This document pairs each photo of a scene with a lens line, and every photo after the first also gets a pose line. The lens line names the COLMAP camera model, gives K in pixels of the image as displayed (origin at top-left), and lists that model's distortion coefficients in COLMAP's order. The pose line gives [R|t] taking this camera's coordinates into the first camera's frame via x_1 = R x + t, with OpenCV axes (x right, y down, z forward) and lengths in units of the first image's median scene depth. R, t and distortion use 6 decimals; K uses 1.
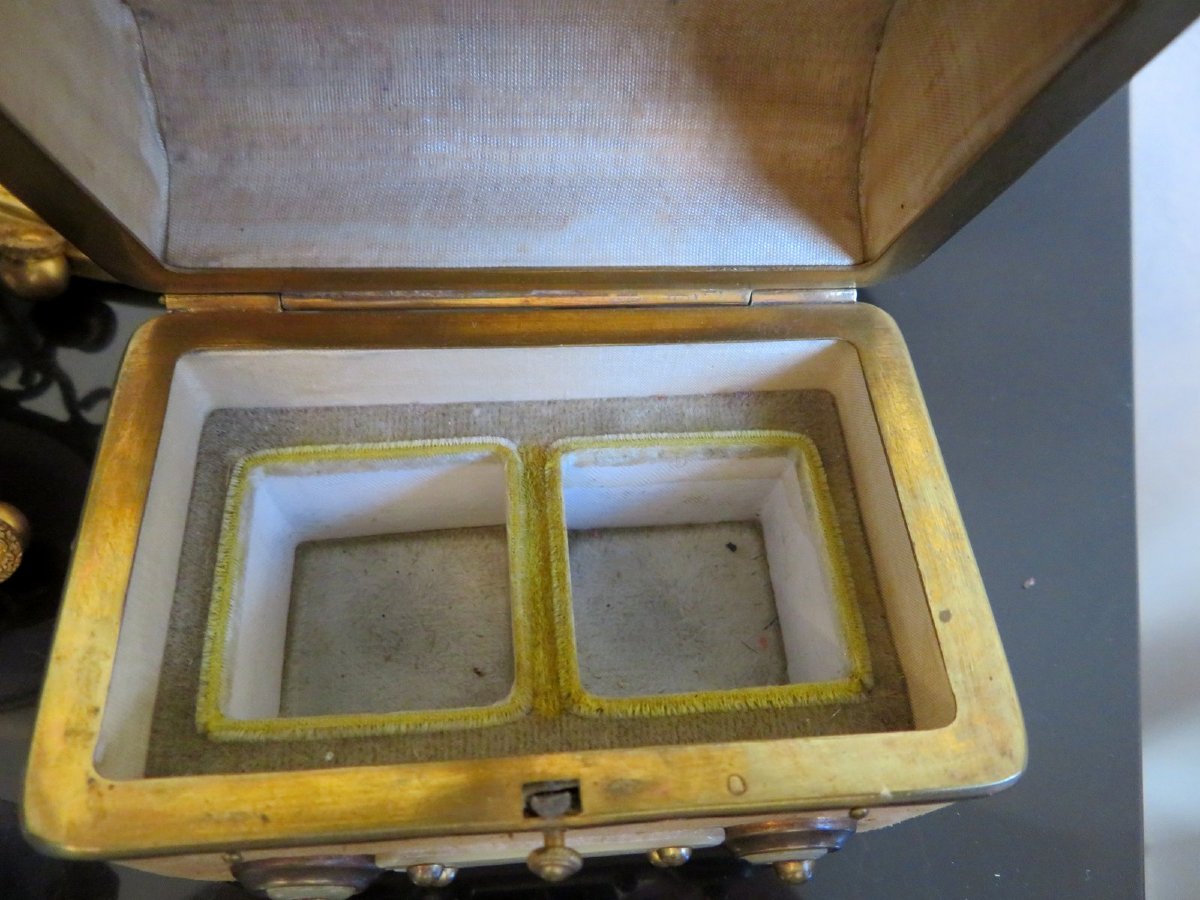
lens RADIAL K [[855.8, 0, 600.0], [0, 855.8, 450.0], [0, 0, 1]] dist [-0.001380, 0.003120]
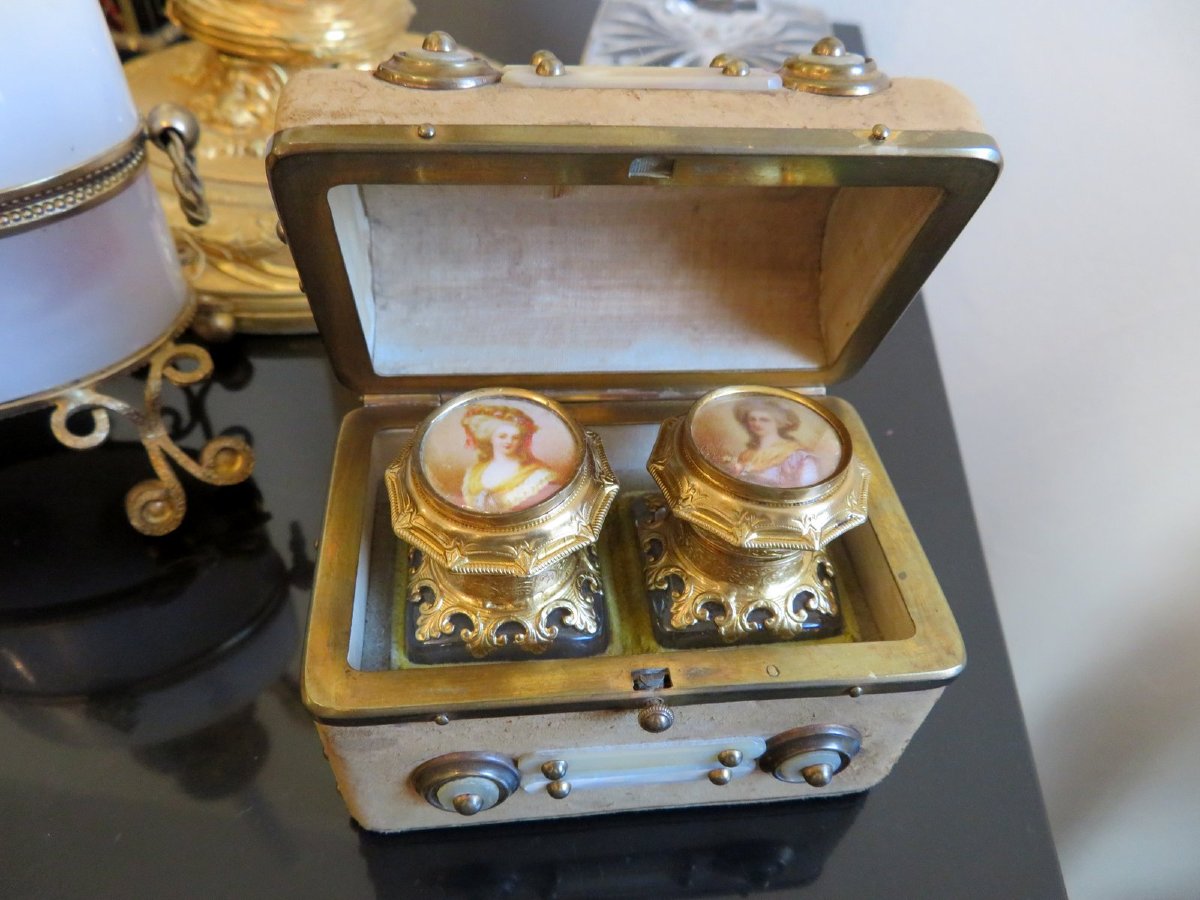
lens RADIAL K [[855.8, 0, 600.0], [0, 855.8, 450.0], [0, 0, 1]] dist [-0.001380, 0.003120]
pose [[0.999550, -0.024936, 0.016649, -0.133173], [0.028334, 0.967202, -0.252423, 0.323978], [-0.009808, 0.252781, 0.967474, -0.459993]]
